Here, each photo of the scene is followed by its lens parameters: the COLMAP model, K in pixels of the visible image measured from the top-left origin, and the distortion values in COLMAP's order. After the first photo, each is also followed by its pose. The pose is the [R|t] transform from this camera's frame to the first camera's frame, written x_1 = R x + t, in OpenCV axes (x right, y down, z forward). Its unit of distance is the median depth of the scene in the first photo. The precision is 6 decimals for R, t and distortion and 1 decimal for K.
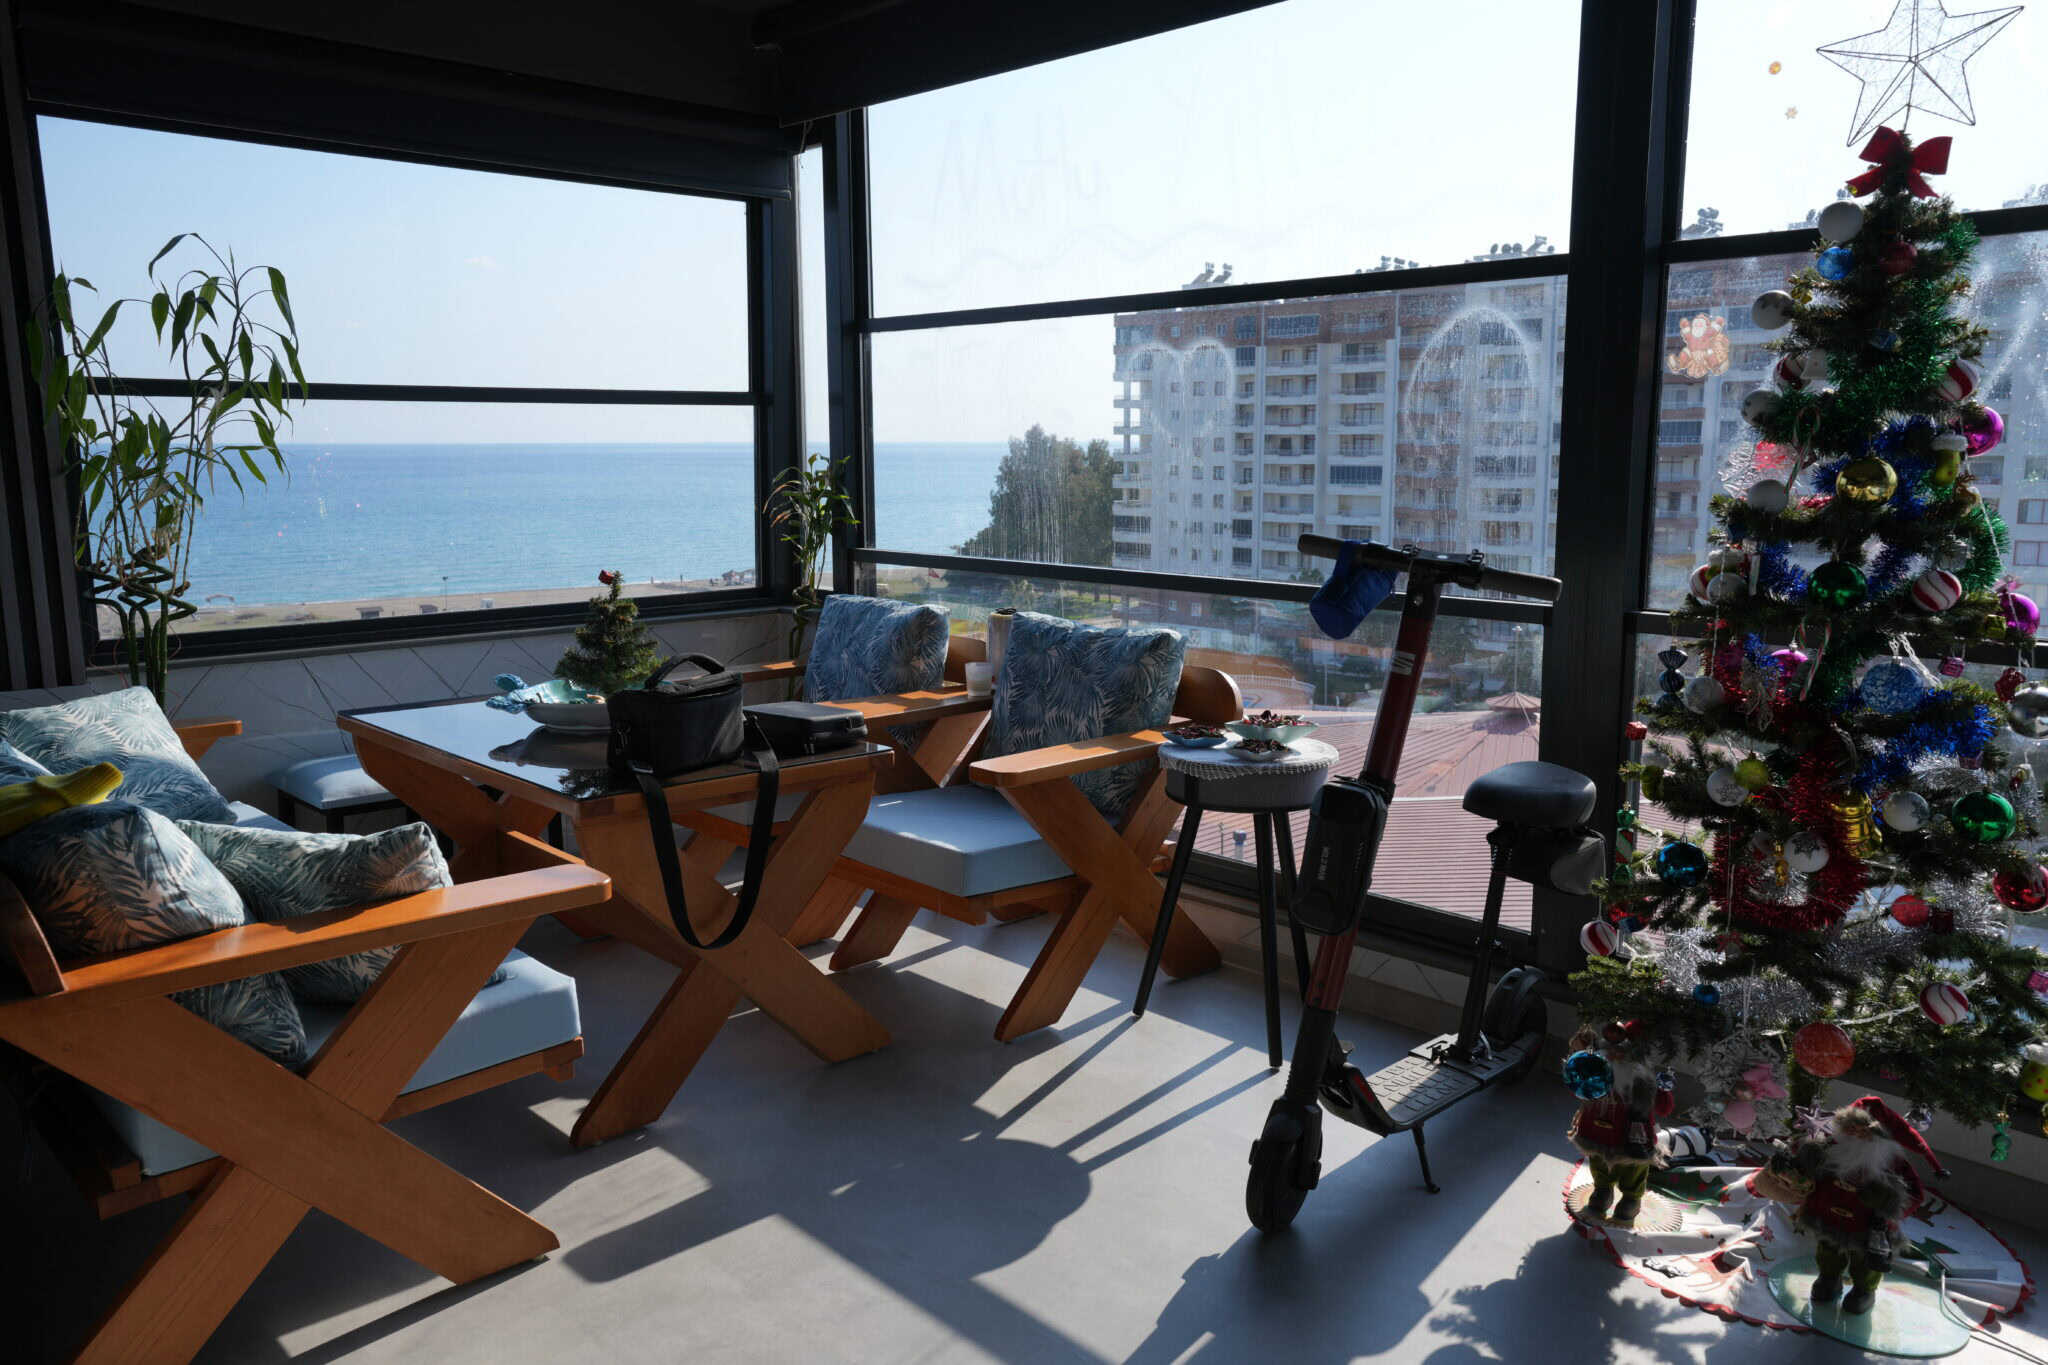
lens RADIAL K [[1573.2, 0, 1023.2], [0, 1573.2, 676.5], [0, 0, 1]] dist [-0.004844, 0.083740]
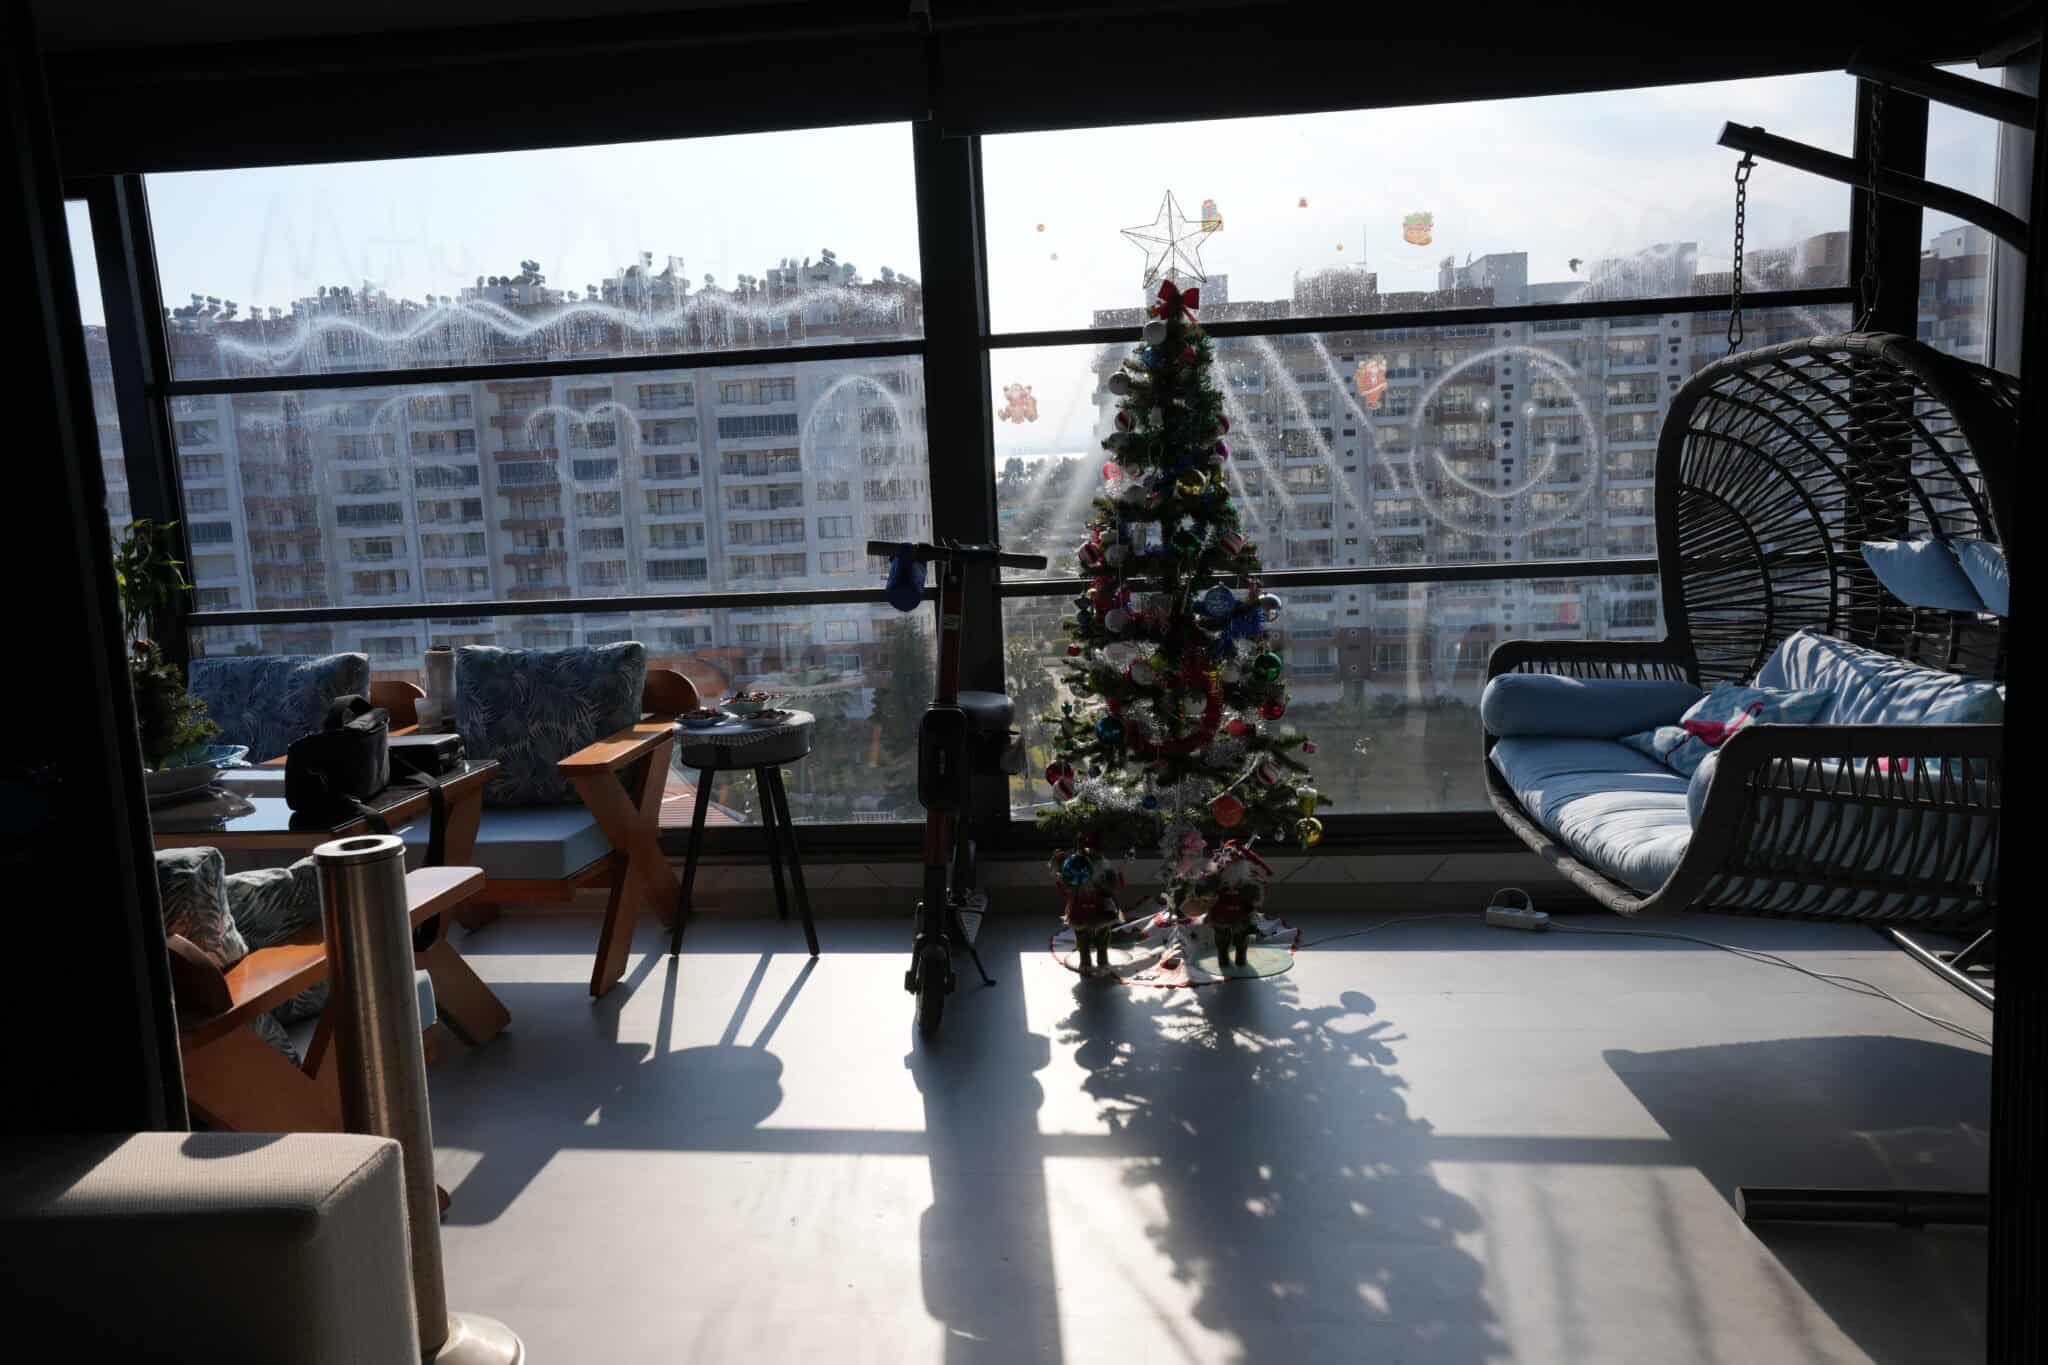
lens RADIAL K [[1573.2, 0, 1023.2], [0, 1573.2, 676.5], [0, 0, 1]] dist [-0.004844, 0.083740]
pose [[0.765491, -0.125771, 0.631035, -0.435198], [0.142815, 0.989459, 0.023963, 0.010566], [-0.627398, 0.071778, 0.775384, -0.119323]]
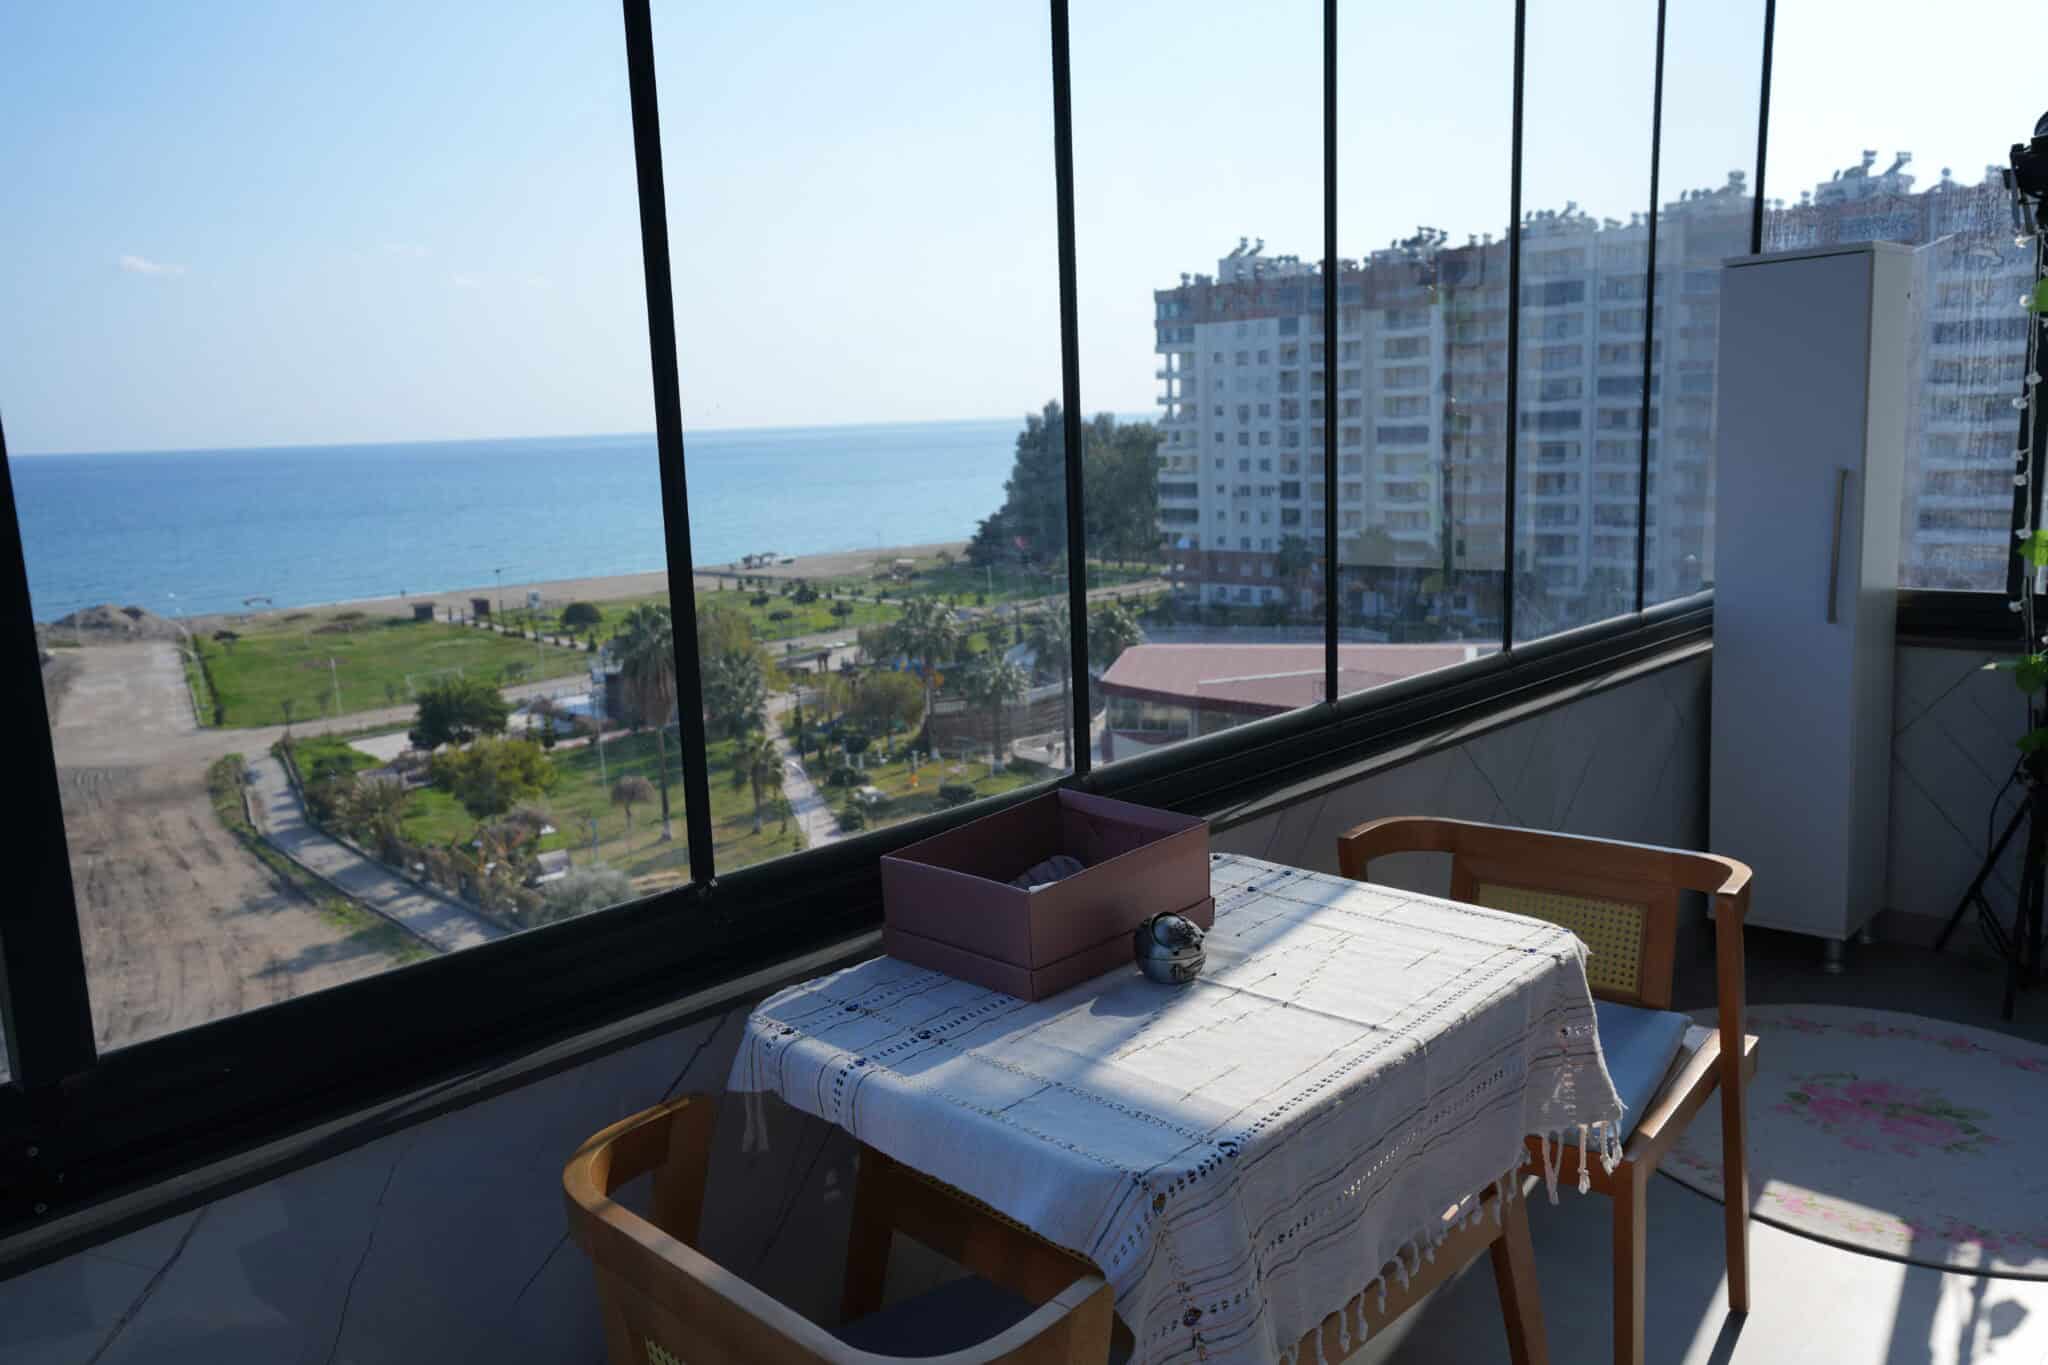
lens RADIAL K [[1579.5, 0, 1022.2], [0, 1579.5, 681.8], [0, 0, 1]] dist [-0.010731, 0.091350]
pose [[0.998025, -0.044563, 0.044283, -3.594935], [0.043810, 0.998881, 0.017835, 0.278183], [-0.045028, -0.015860, 0.998860, -1.824310]]
